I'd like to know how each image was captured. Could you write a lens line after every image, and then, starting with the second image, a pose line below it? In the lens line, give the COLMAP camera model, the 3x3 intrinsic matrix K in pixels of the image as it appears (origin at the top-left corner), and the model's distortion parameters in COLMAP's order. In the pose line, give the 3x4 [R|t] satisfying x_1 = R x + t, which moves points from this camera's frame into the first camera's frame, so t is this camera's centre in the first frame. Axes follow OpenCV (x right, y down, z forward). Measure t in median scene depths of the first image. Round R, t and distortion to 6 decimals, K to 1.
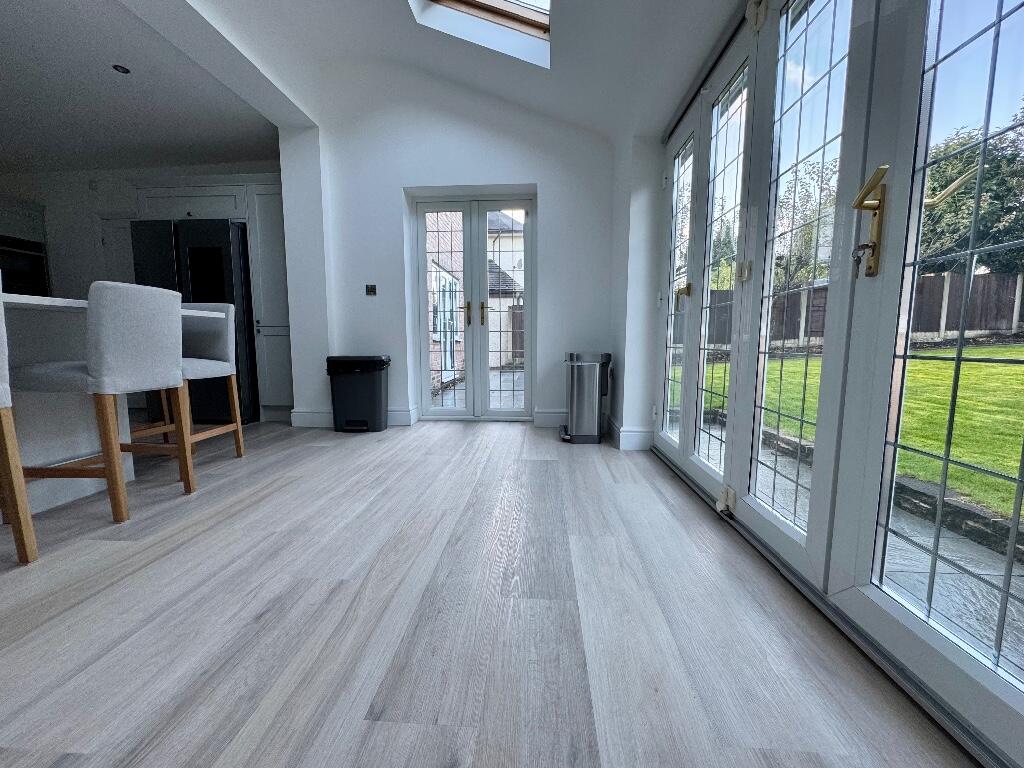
lens RADIAL K [[408.6, 0, 510.7], [0, 408.6, 384.3], [0, 0, 1]] dist [-0.008004, -0.000109]
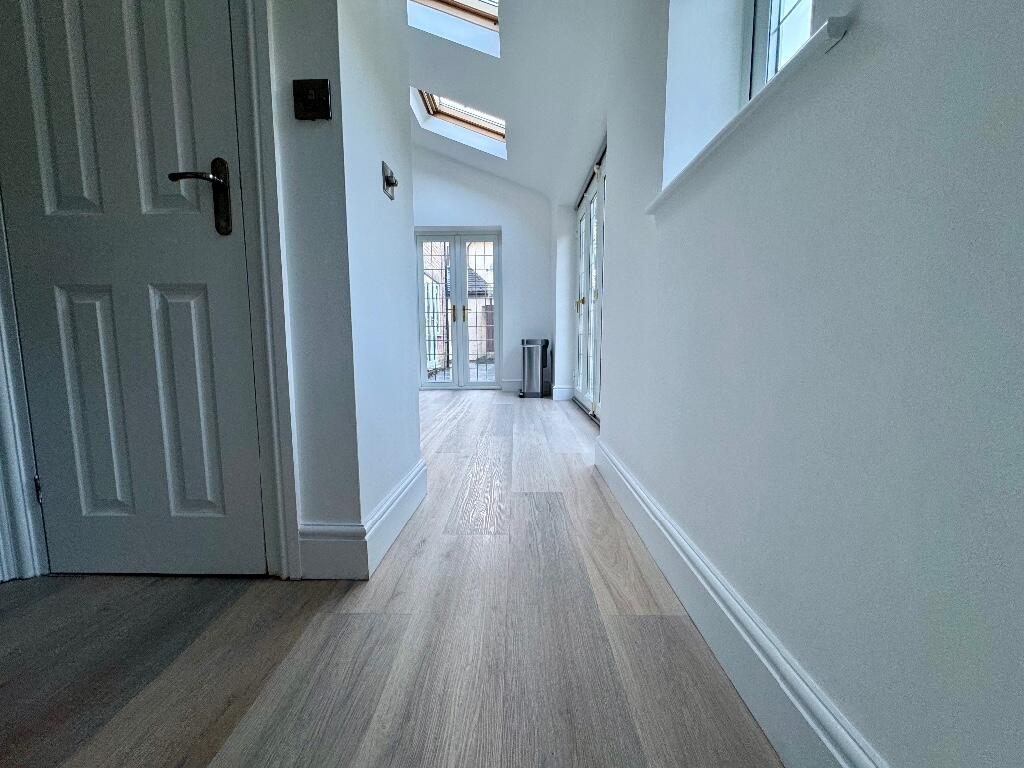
lens RADIAL K [[408.6, 0, 510.7], [0, 408.6, 384.3], [0, 0, 1]] dist [-0.008004, -0.000109]
pose [[0.998008, -0.011852, 0.061956, 0.002129], [0.011392, 0.999905, 0.007764, 0.067249], [-0.062043, -0.007042, 0.998049, -0.453174]]
